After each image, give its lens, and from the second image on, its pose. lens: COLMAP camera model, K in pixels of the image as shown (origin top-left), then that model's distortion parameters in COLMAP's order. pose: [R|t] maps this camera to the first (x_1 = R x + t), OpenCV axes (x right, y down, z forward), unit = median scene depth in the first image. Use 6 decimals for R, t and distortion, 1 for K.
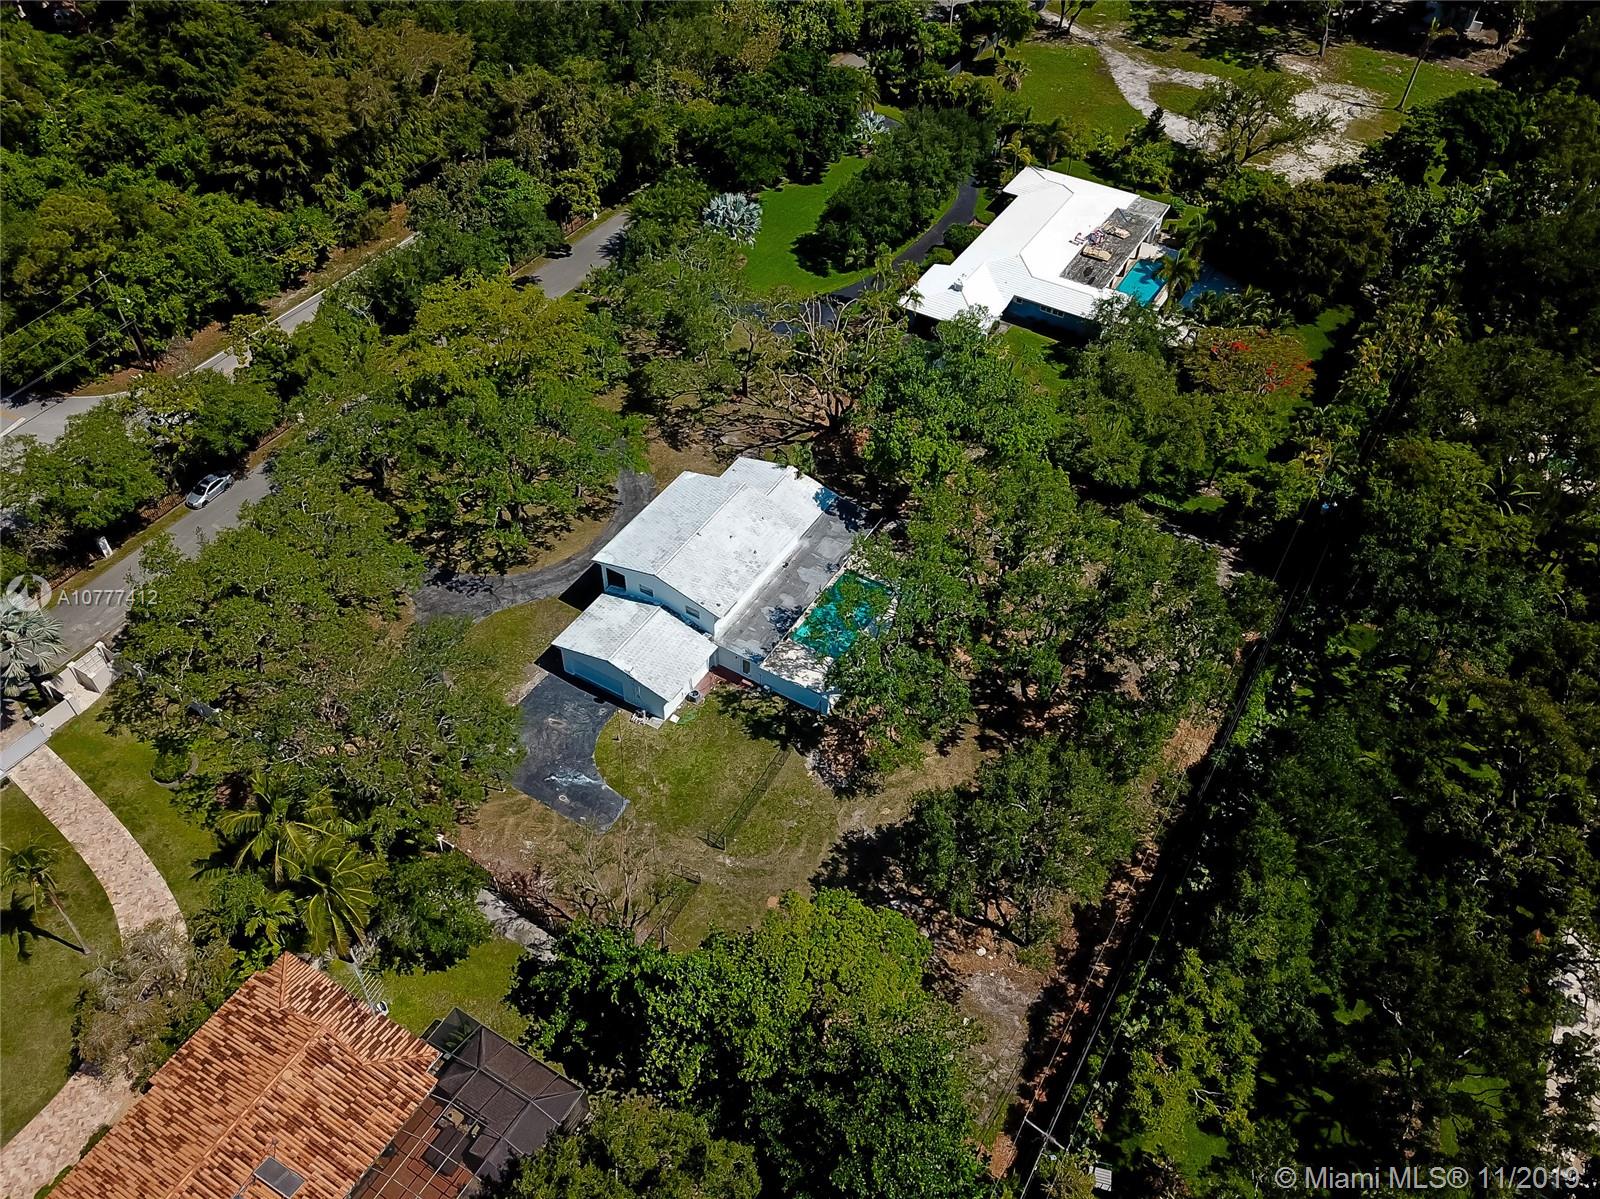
lens RADIAL K [[1226.1, 0, 800.0], [0, 1226.1, 599.5], [0, 0, 1]] dist [0.018452, 0.001779]
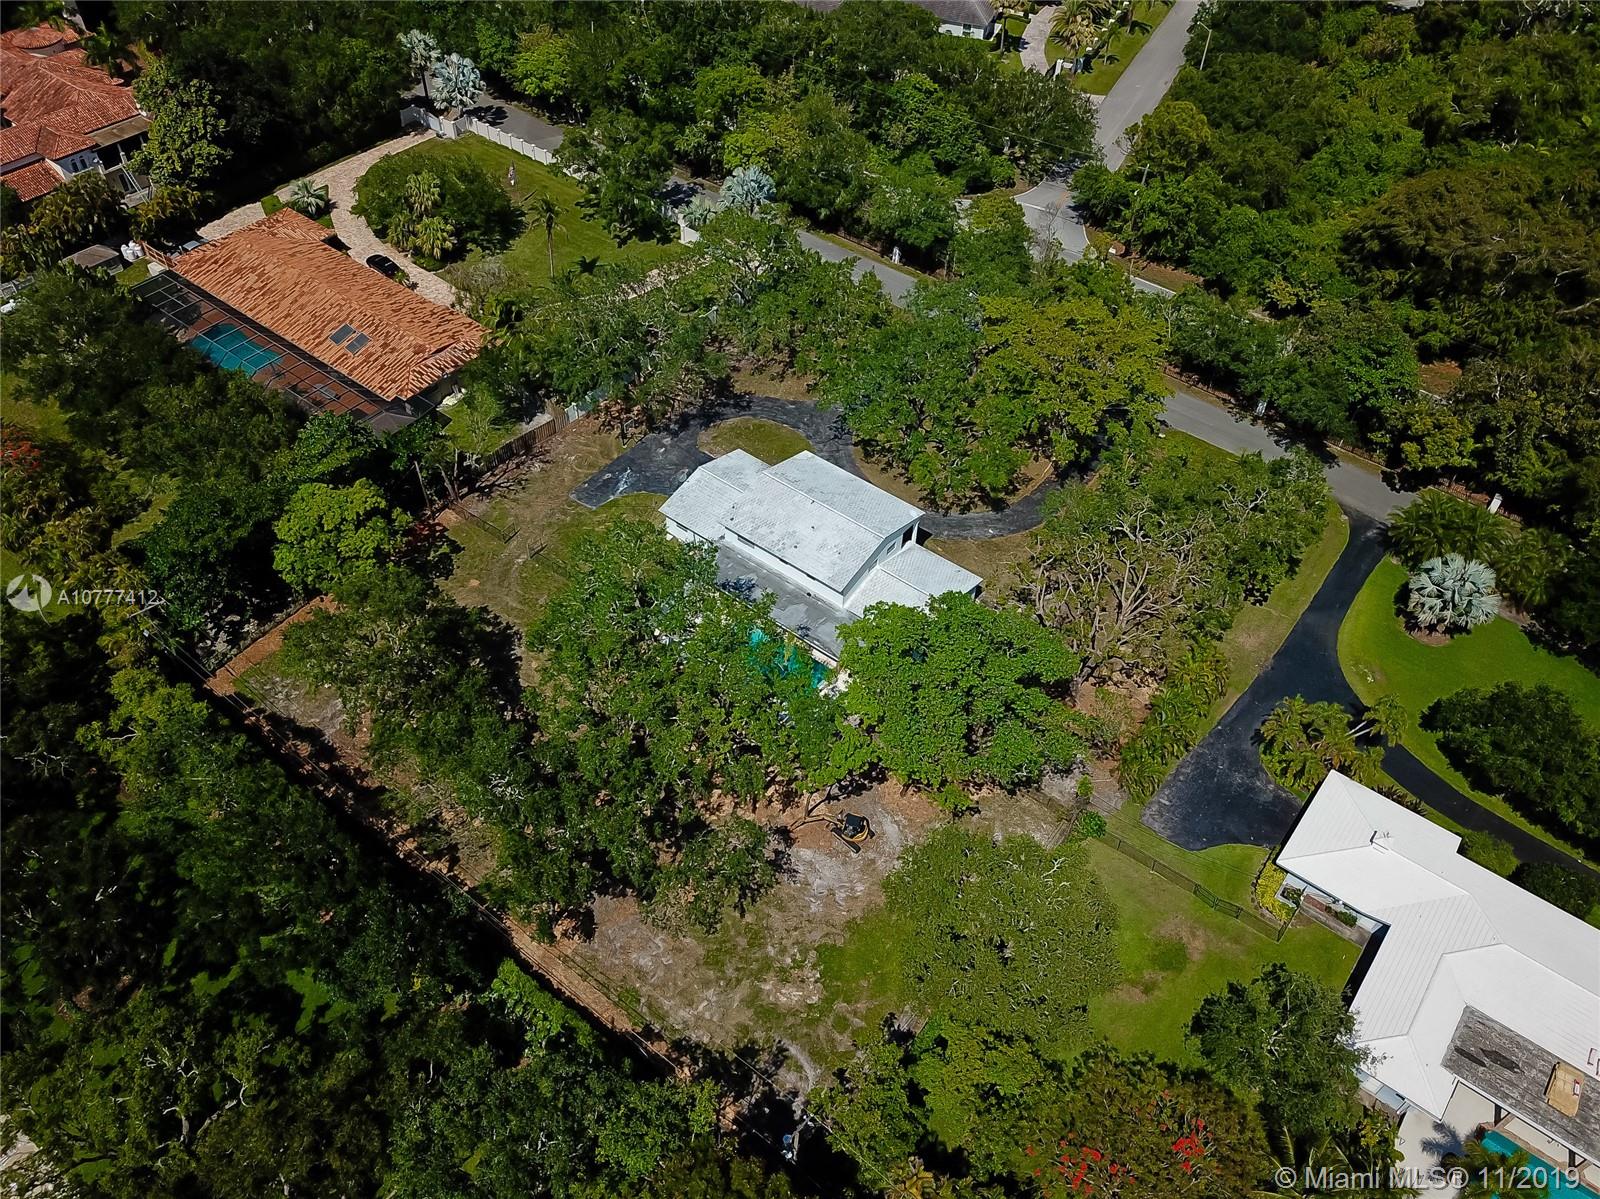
lens RADIAL K [[1233.8, 0, 800.0], [0, 1233.8, 599.5], [0, 0, 1]] dist [0.005467, 0.004443]
pose [[-0.123557, 0.700853, -0.702523, 0.677832], [-0.734036, 0.411852, 0.539971, -0.546761], [0.667776, 0.582395, 0.463564, 0.520182]]
